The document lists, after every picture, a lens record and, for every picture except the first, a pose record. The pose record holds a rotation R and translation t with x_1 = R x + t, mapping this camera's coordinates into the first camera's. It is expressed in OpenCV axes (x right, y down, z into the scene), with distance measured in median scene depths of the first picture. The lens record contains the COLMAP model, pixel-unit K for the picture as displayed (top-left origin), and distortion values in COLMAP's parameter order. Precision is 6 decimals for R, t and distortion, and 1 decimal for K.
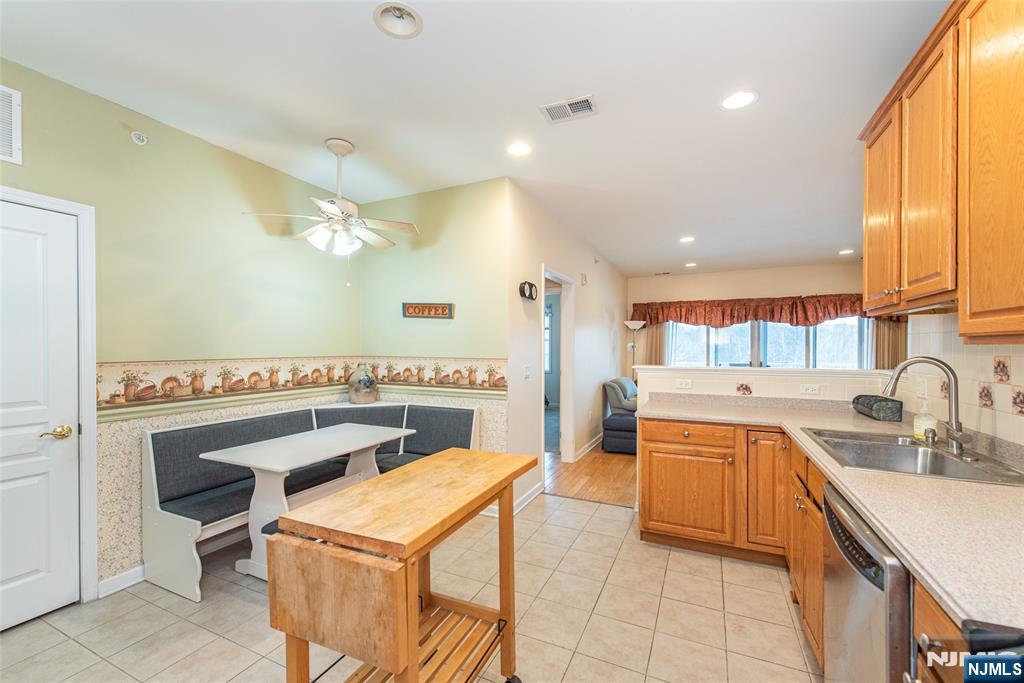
lens RADIAL K [[403.7, 0, 500.1], [0, 403.7, 348.2], [0, 0, 1]] dist [0.007332, -0.000200]
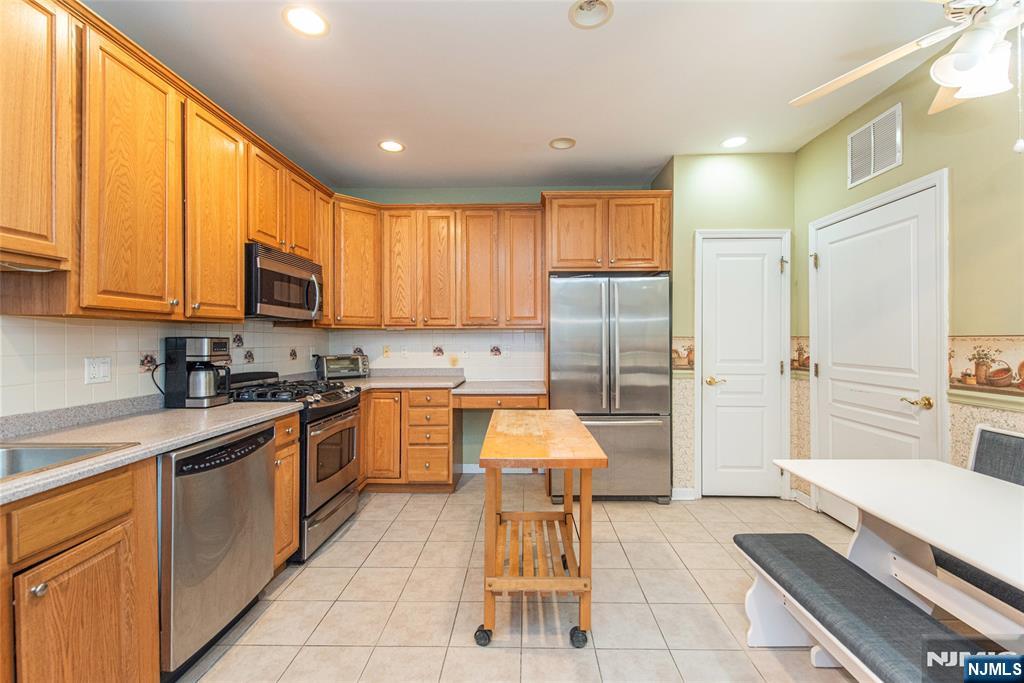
lens RADIAL K [[416.0, 0, 512.1], [0, 416.0, 338.0], [0, 0, 1]] dist [0.008743, -0.000128]
pose [[-0.904807, 0.004419, -0.425798, 0.192537], [0.004605, 0.999989, 0.000593, 0.022143], [0.425796, -0.001424, -0.904818, 0.902123]]
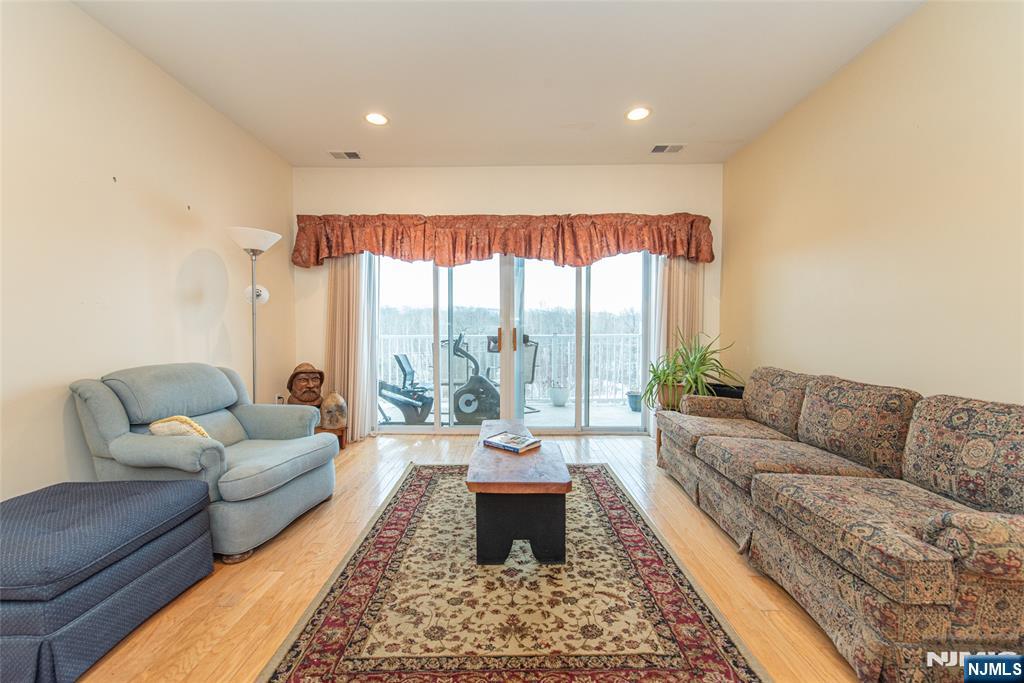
lens RADIAL K [[403.7, 0, 500.1], [0, 403.7, 348.2], [0, 0, 1]] dist [0.007332, -0.000200]
pose [[0.902031, -0.017804, 0.431304, 0.743088], [0.000036, 0.999152, 0.041170, 0.073690], [-0.431671, -0.037121, 0.901267, 0.957485]]
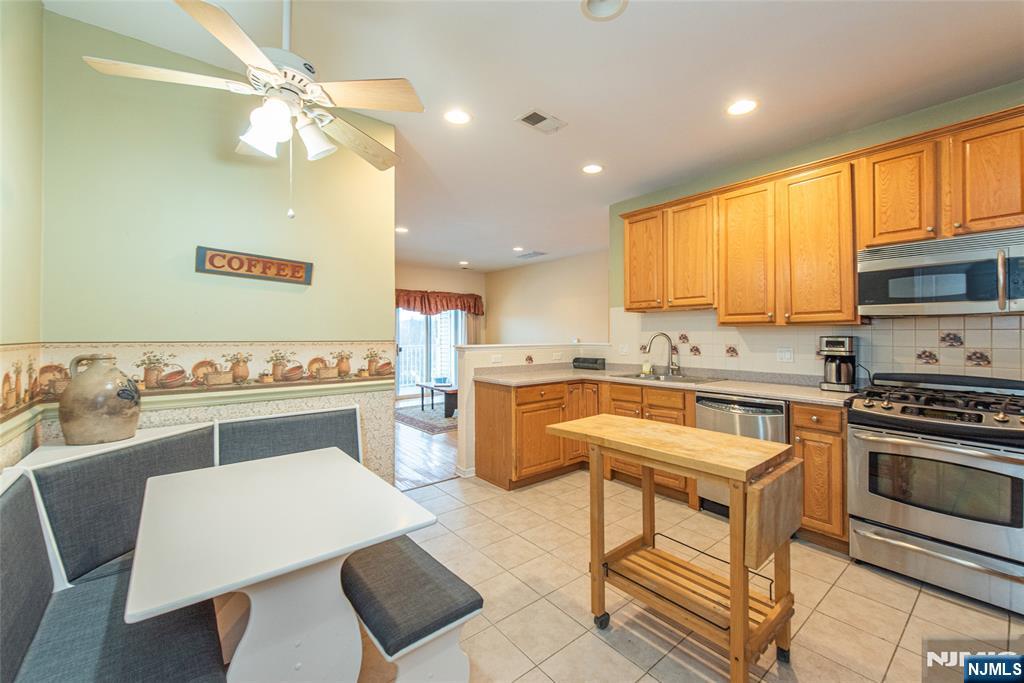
lens RADIAL K [[430.7, 0, 516.3], [0, 430.7, 332.2], [0, 0, 1]] dist [-0.001641, -0.000286]
pose [[0.422253, 0.002780, 0.906474, -0.633631], [0.003679, 0.999982, -0.004781, 0.013344], [-0.906470, 0.005354, 0.422235, 0.361938]]
